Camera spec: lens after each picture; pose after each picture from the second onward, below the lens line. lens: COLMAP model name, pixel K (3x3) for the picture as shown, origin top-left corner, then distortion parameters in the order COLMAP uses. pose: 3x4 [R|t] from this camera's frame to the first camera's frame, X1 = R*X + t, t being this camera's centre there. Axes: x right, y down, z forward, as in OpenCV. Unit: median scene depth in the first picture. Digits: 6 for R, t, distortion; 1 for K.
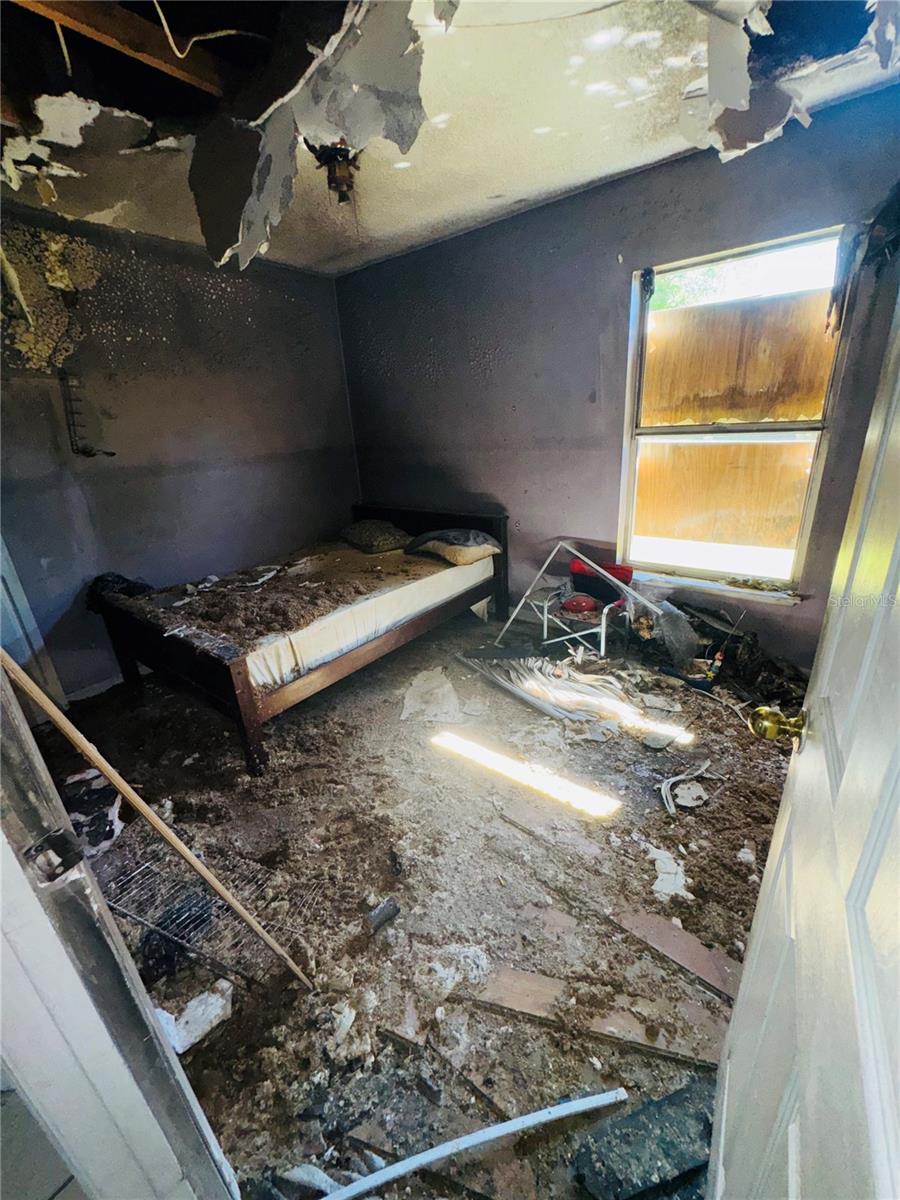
lens RADIAL K [[480.3, 0, 450.0], [0, 480.3, 600.0], [0, 0, 1]] dist [-0.002944, 0.000233]
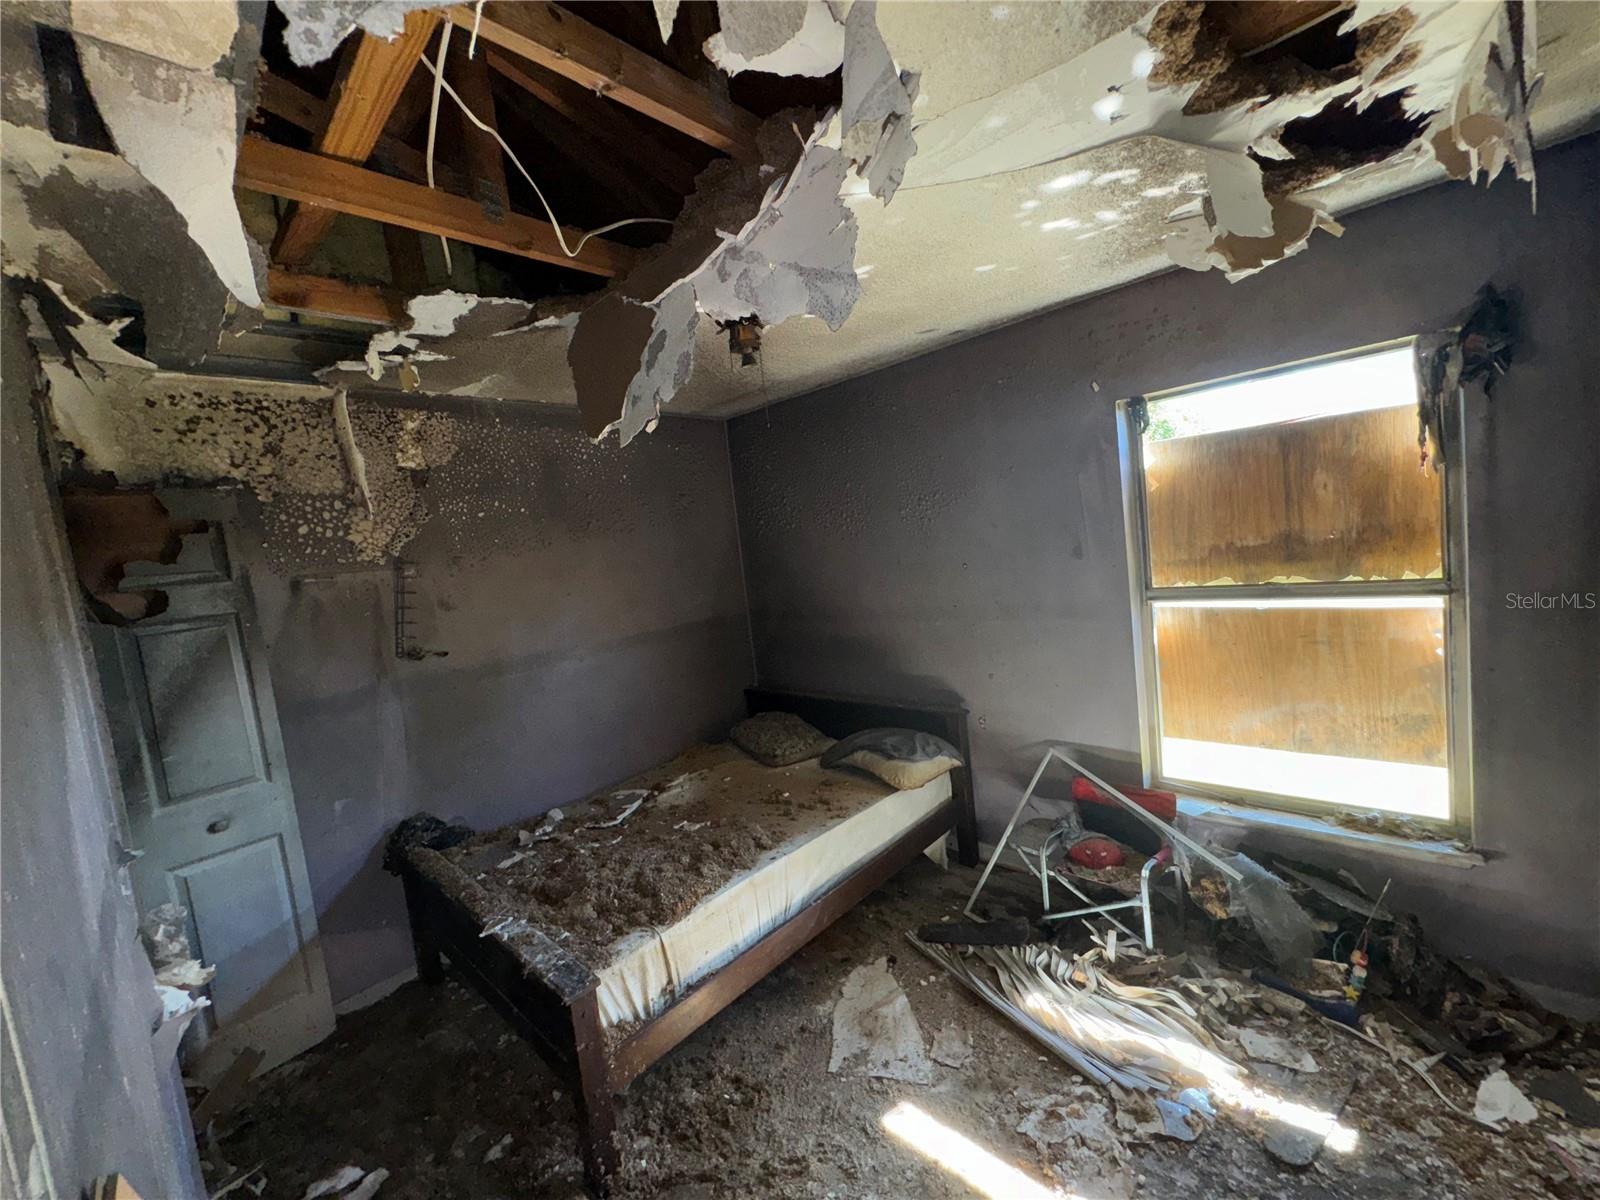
lens RADIAL K [[640.4, 0, 798.1], [0, 640.4, 599.0], [0, 0, 1]] dist [-0.002944, 0.000233]
pose [[0.994509, -0.043568, -0.095155, -0.039694], [0.016961, 0.964304, -0.264254, -0.121571], [0.103272, 0.261189, 0.959748, 0.052026]]
